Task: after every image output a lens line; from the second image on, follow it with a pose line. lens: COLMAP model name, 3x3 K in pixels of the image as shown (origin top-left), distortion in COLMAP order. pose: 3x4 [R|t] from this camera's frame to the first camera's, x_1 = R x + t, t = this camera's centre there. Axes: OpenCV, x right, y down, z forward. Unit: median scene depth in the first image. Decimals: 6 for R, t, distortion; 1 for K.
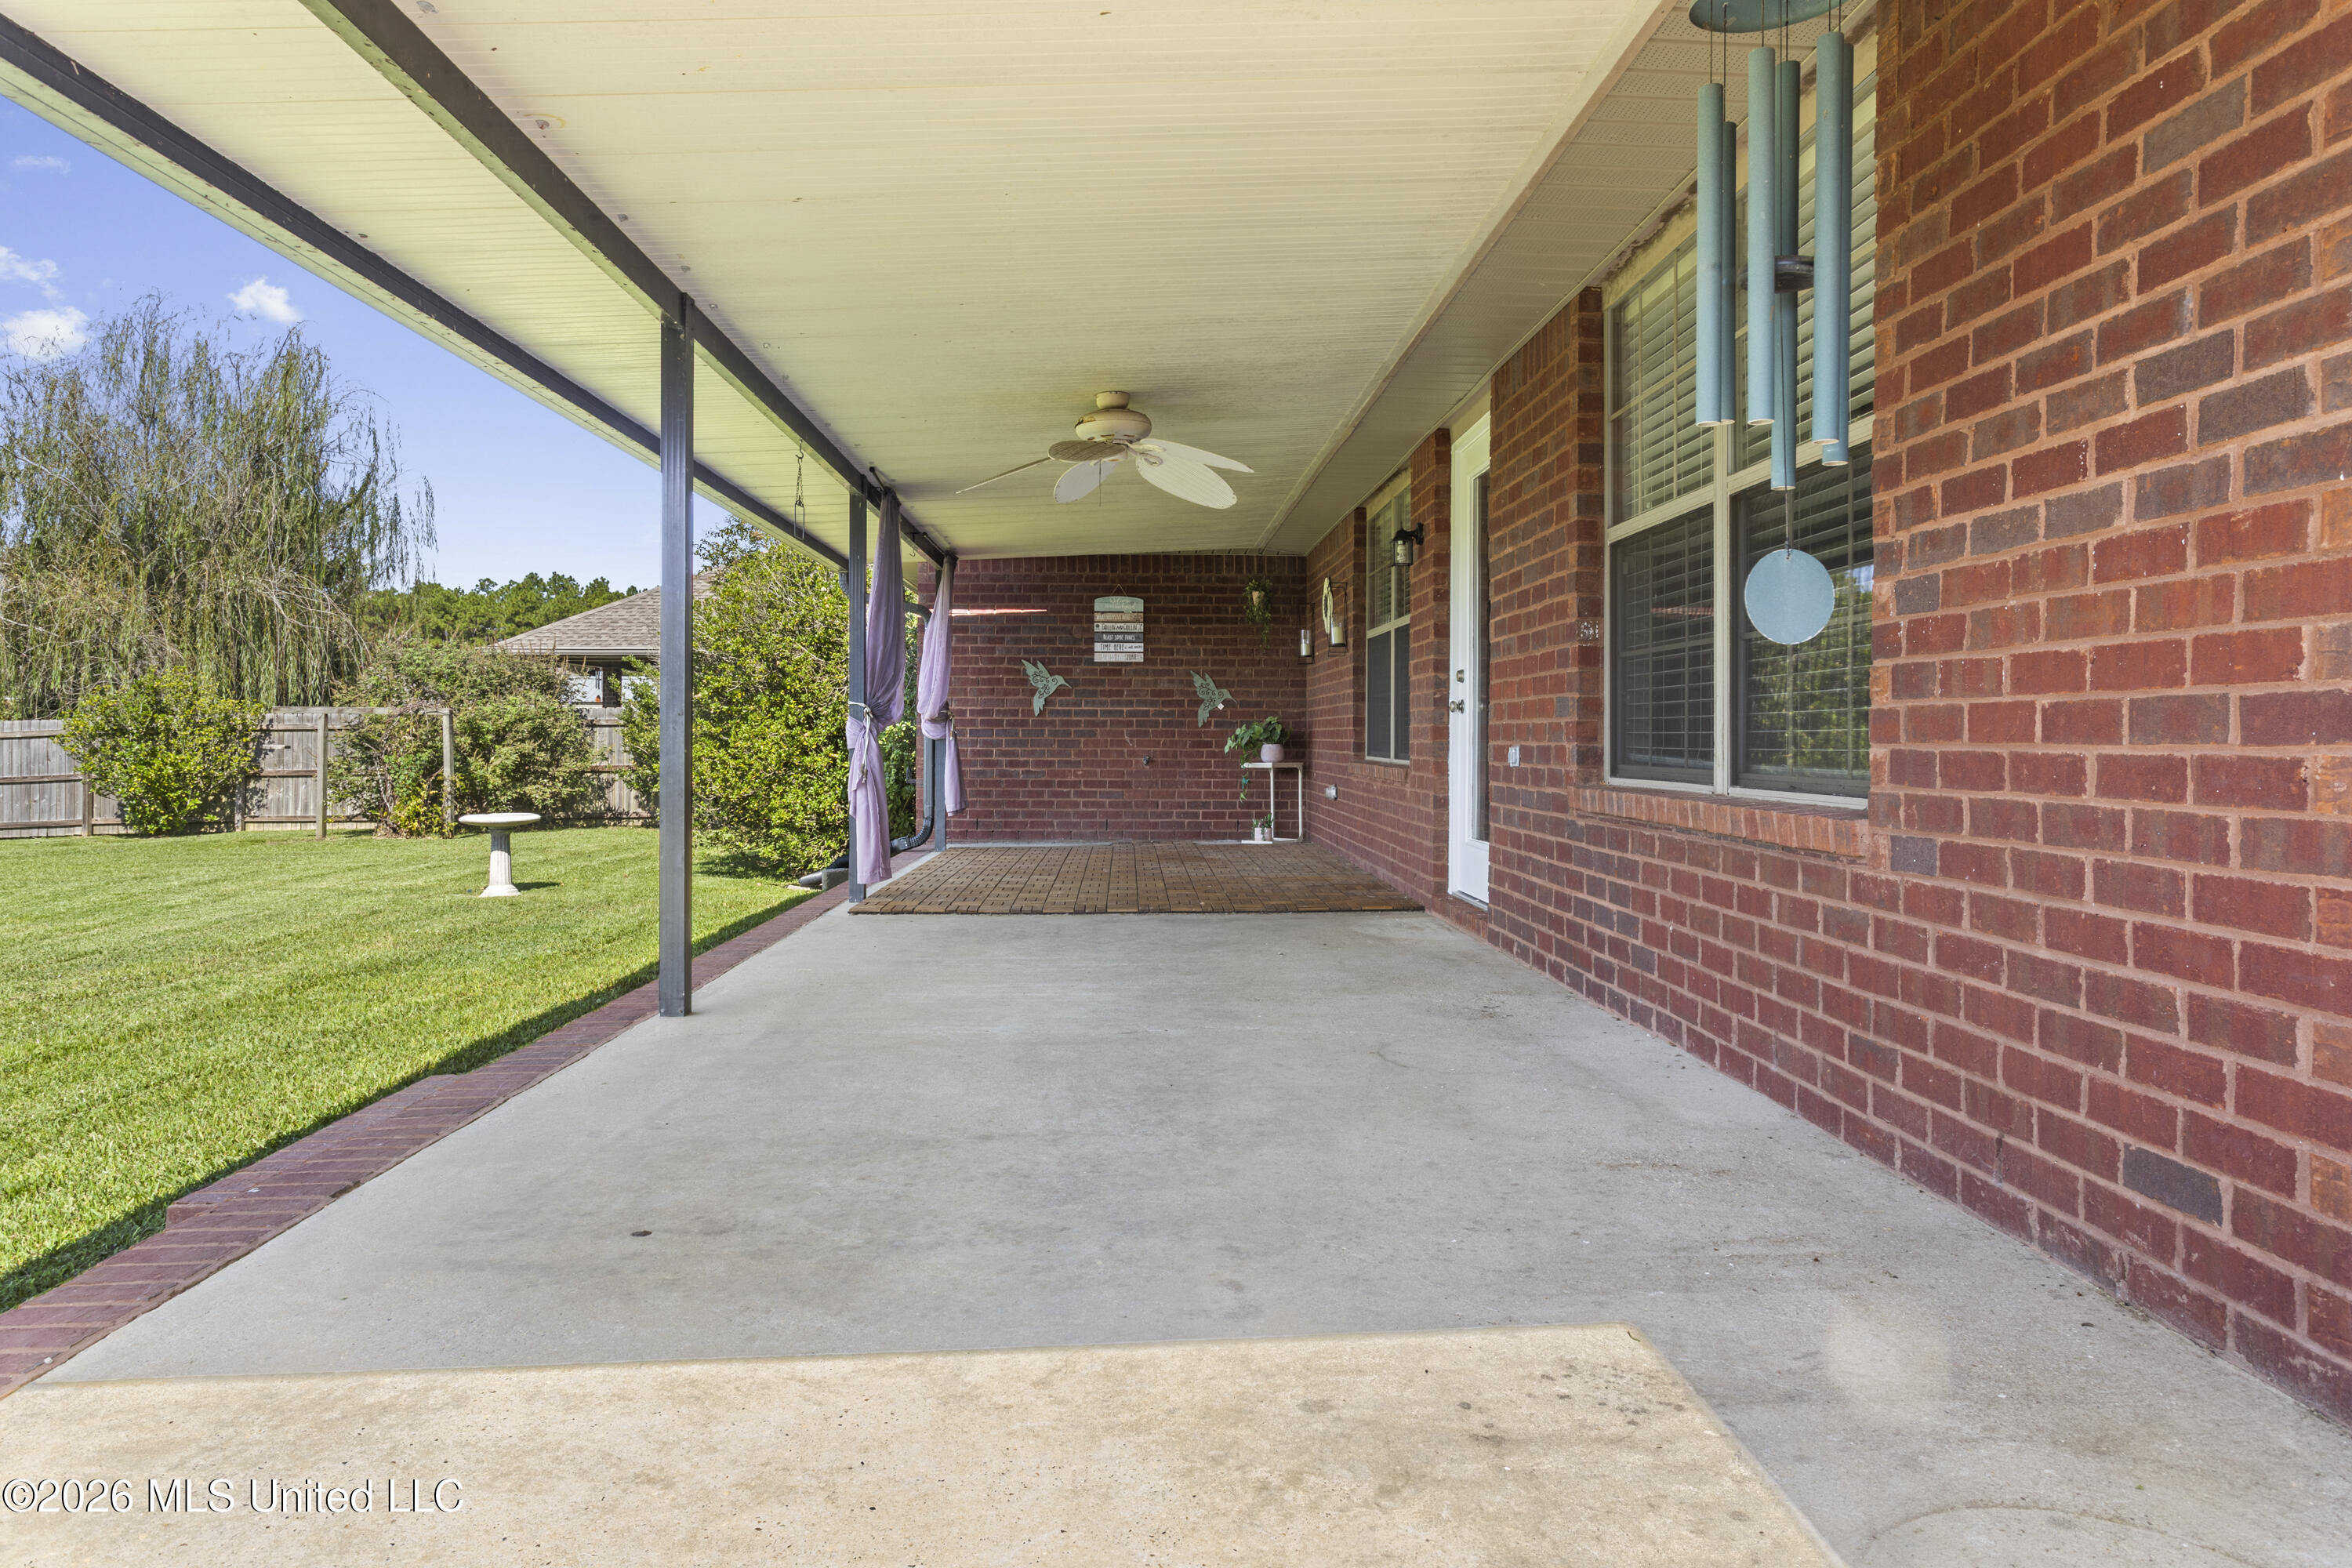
lens RADIAL K [[1569.4, 0, 1176.7], [0, 1569.4, 769.5], [0, 0, 1]] dist [-0.003830, -0.000585]
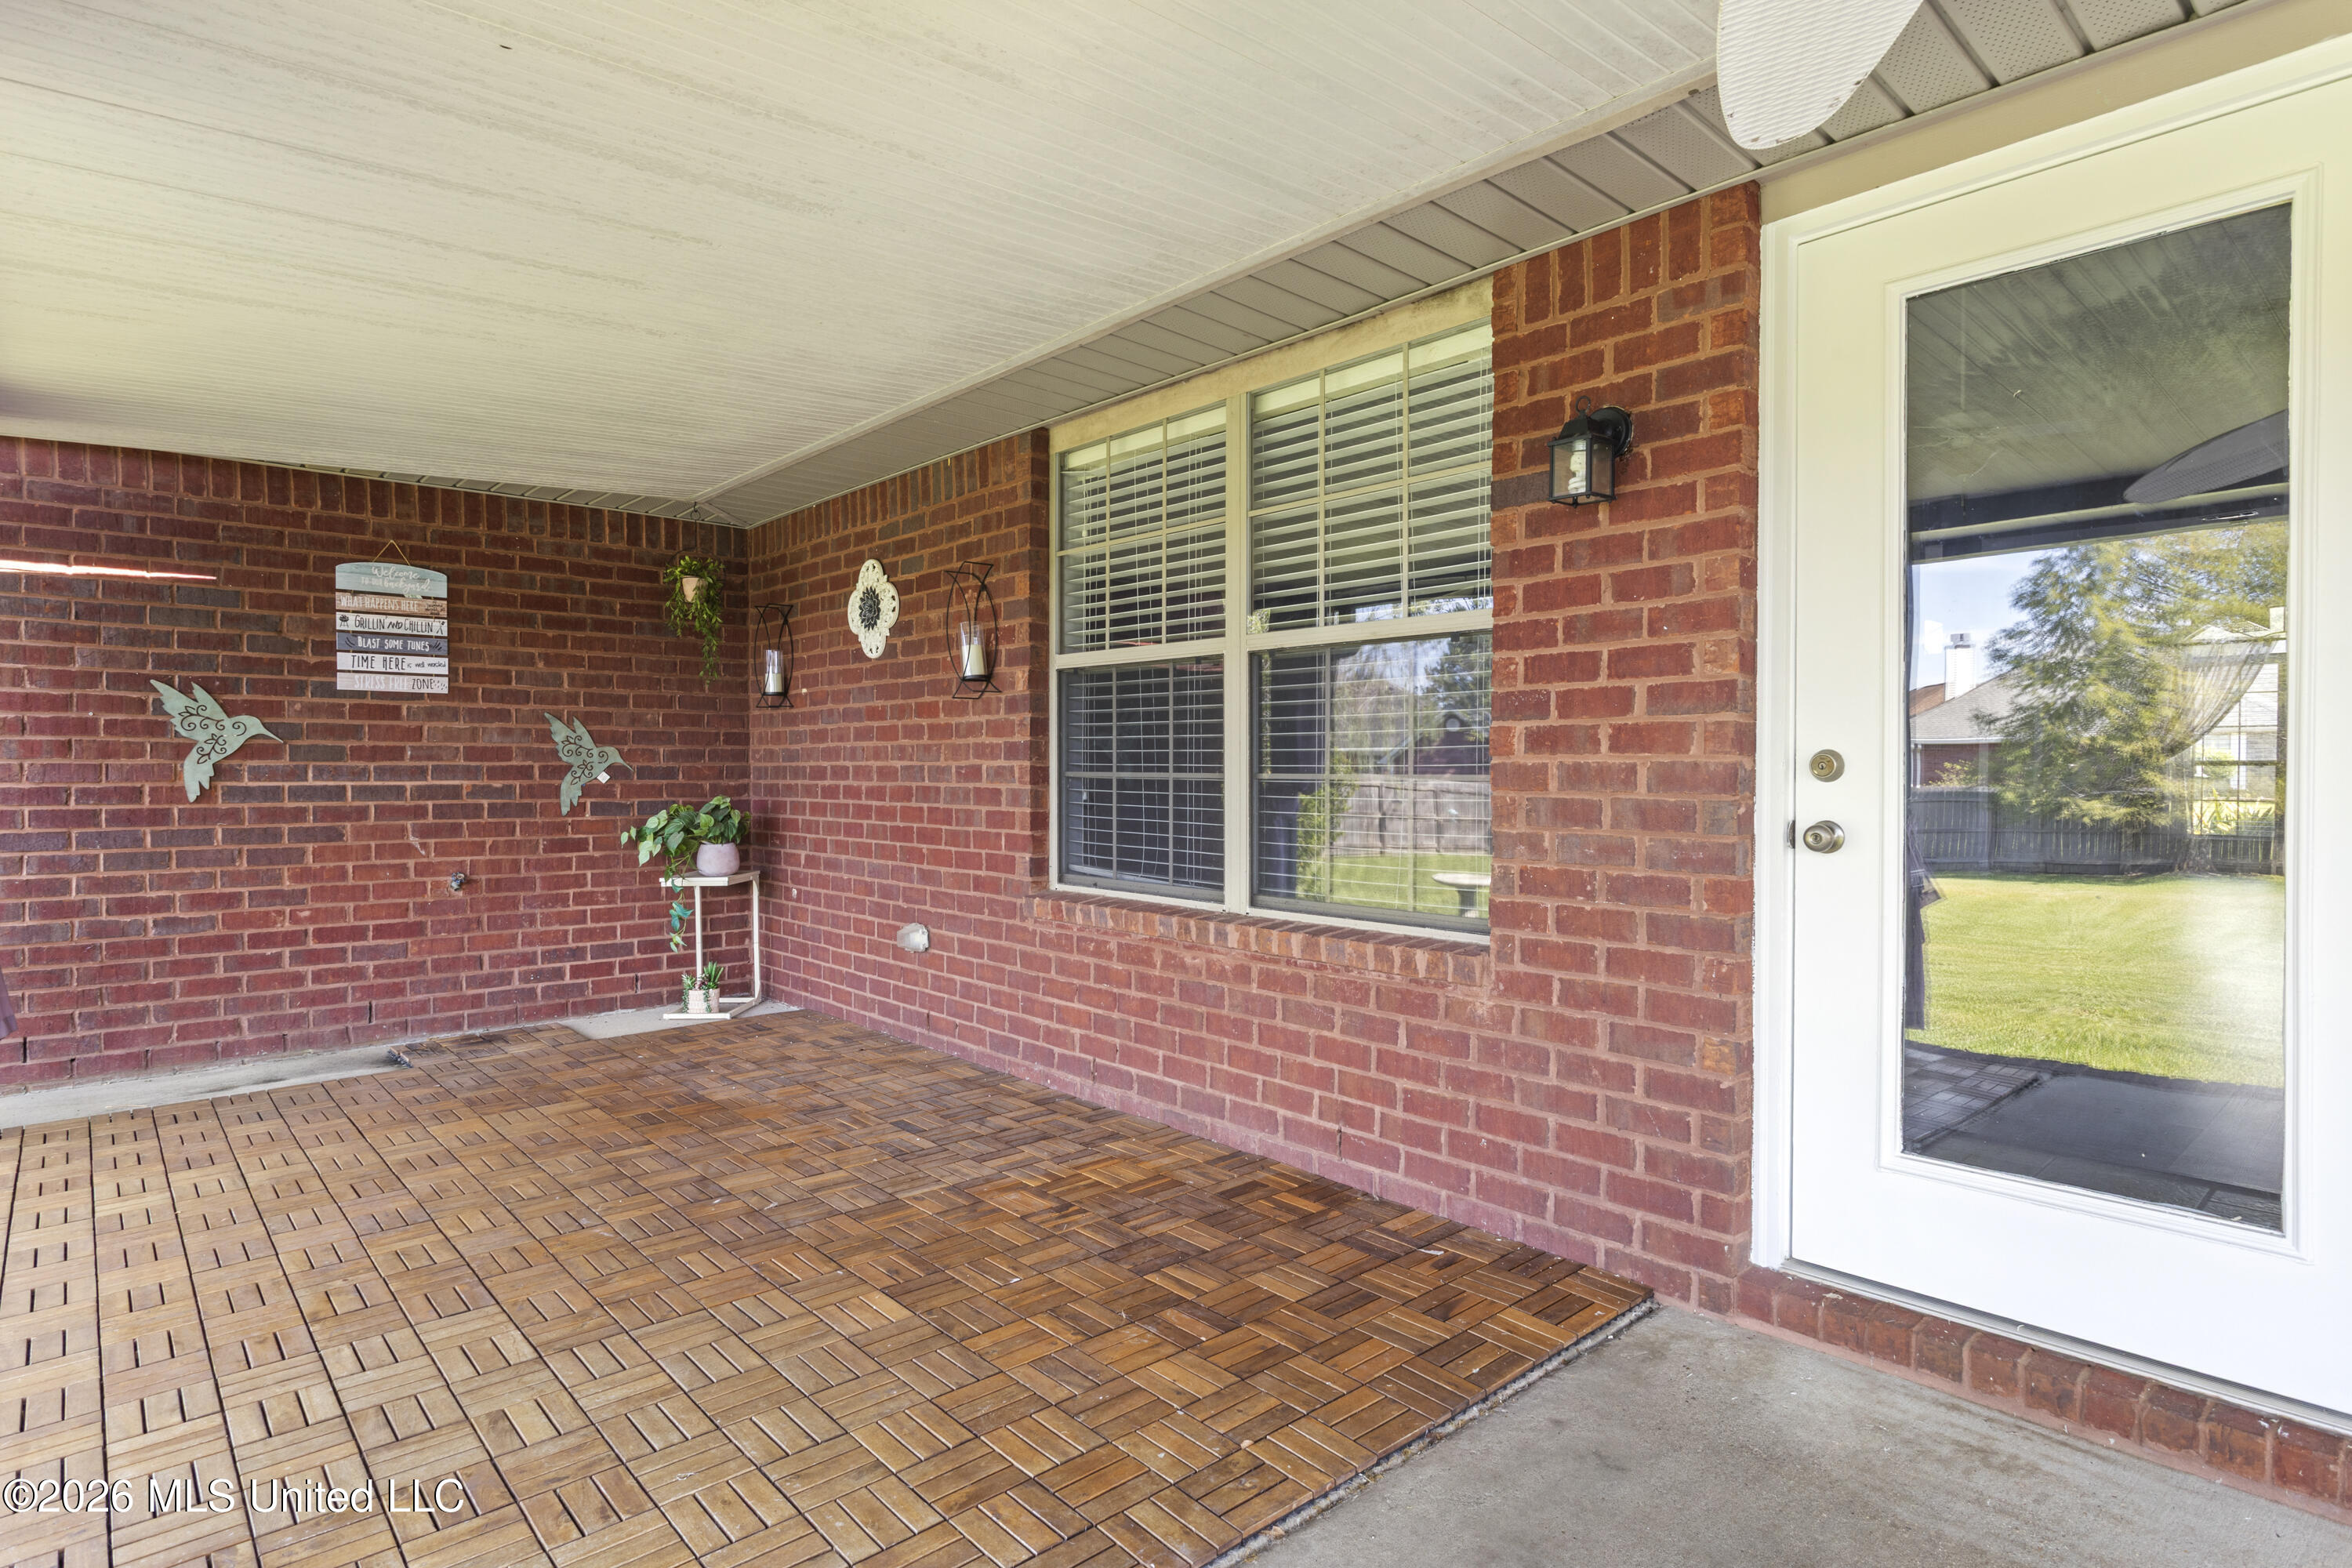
lens RADIAL K [[1232.9, 0, 1173.4], [0, 1232.9, 794.9], [0, 0, 1]] dist [-0.003092, -0.000489]
pose [[0.766805, -0.016613, 0.641665, -0.099937], [0.015034, 0.999856, 0.007920, -0.034347], [-0.641704, 0.003574, 0.766944, 0.527930]]
